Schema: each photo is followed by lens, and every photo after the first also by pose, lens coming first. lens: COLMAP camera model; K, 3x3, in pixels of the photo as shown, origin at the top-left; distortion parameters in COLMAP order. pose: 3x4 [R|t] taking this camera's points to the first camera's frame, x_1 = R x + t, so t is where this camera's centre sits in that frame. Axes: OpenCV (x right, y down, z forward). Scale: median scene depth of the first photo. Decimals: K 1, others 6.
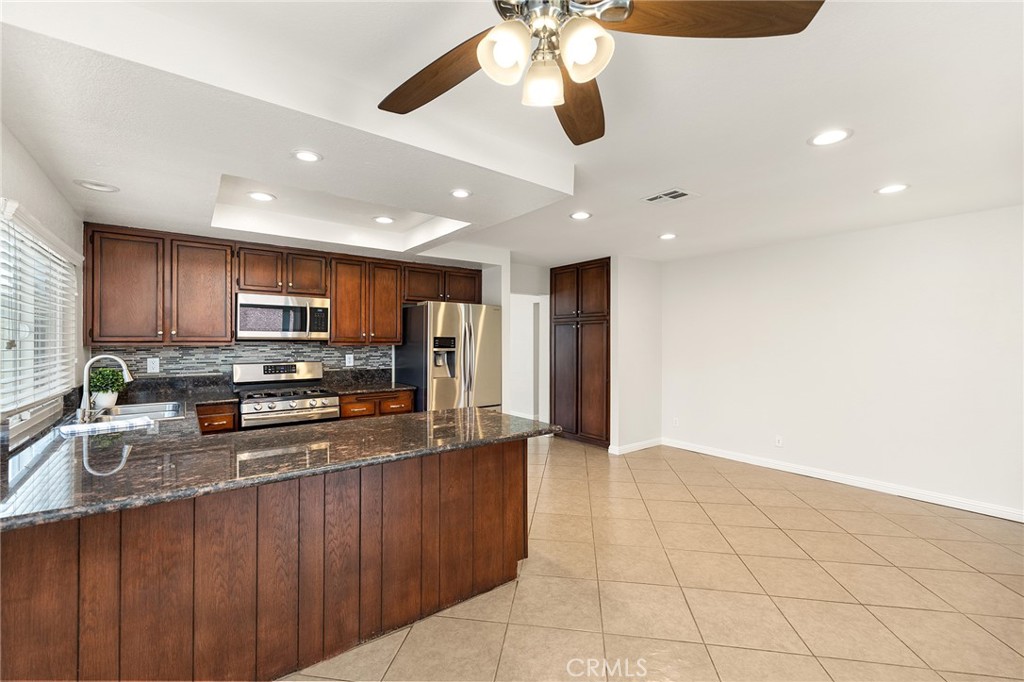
lens RADIAL K [[436.2, 0, 503.7], [0, 436.2, 339.5], [0, 0, 1]] dist [0.005456, 0.000179]
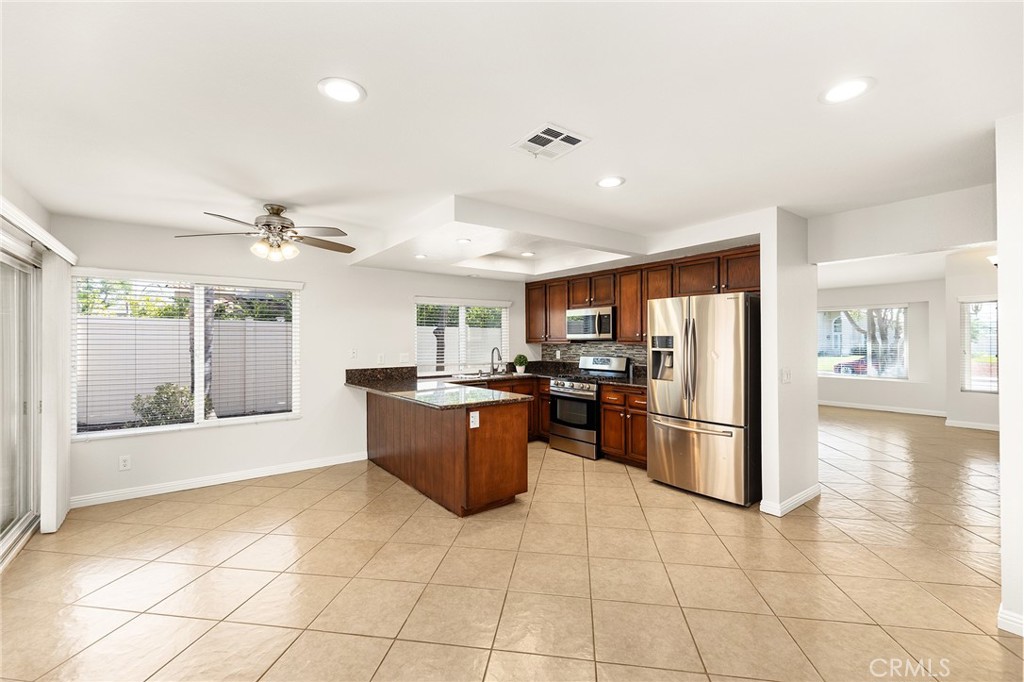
lens RADIAL K [[436.2, 0, 506.3], [0, 436.2, 339.7], [0, 0, 1]] dist [0.005456, 0.000179]
pose [[-0.010404, -0.003317, -0.999940, 0.904654], [0.007667, 0.999965, -0.003397, 0.002772], [0.999916, -0.007702, -0.010379, 0.763307]]
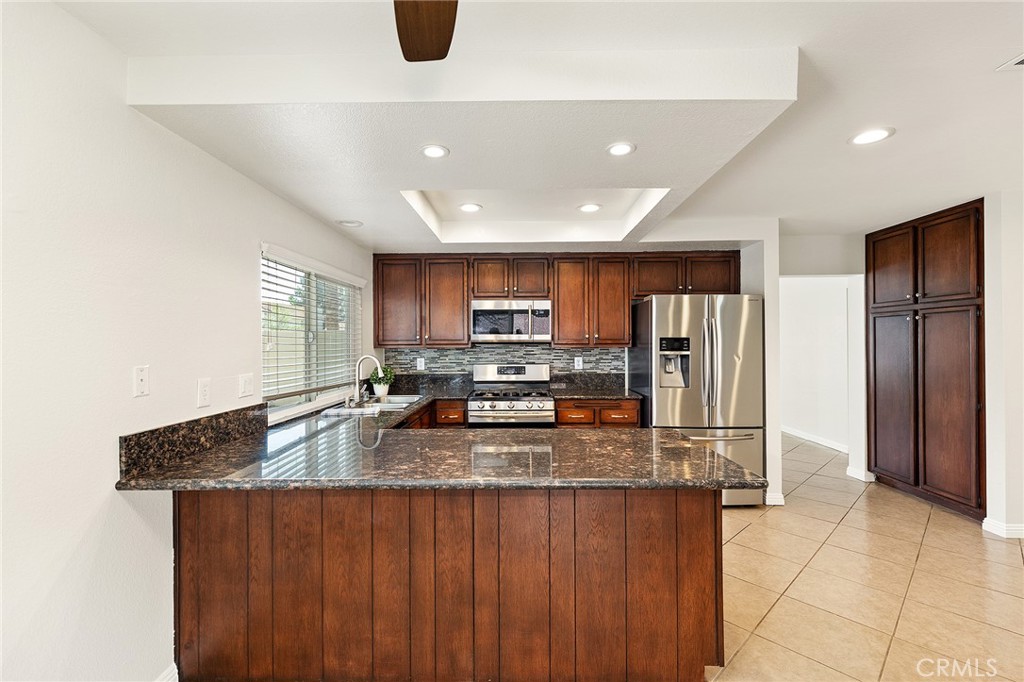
lens RADIAL K [[436.2, 0, 516.5], [0, 436.2, 342.0], [0, 0, 1]] dist [0.005456, 0.000179]
pose [[0.786342, -0.007309, -0.617748, 0.154850], [0.008504, 0.999963, -0.001007, 0.001059], [0.617733, -0.004462, 0.786375, 0.194625]]
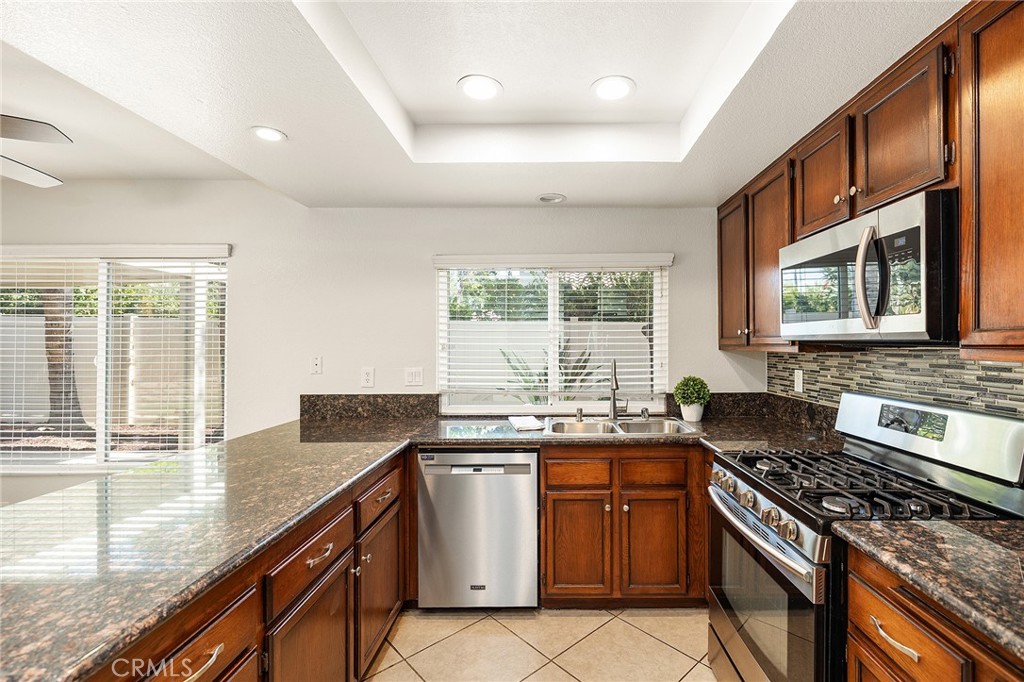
lens RADIAL K [[452.3, 0, 547.8], [0, 452.3, 346.8], [0, 0, 1]] dist [0.000244, 0.000181]
pose [[-0.615307, 0.003383, -0.788280, -0.025915], [0.004981, 0.999988, 0.000404, 0.004619], [0.788272, -0.003678, -0.615316, 1.057079]]
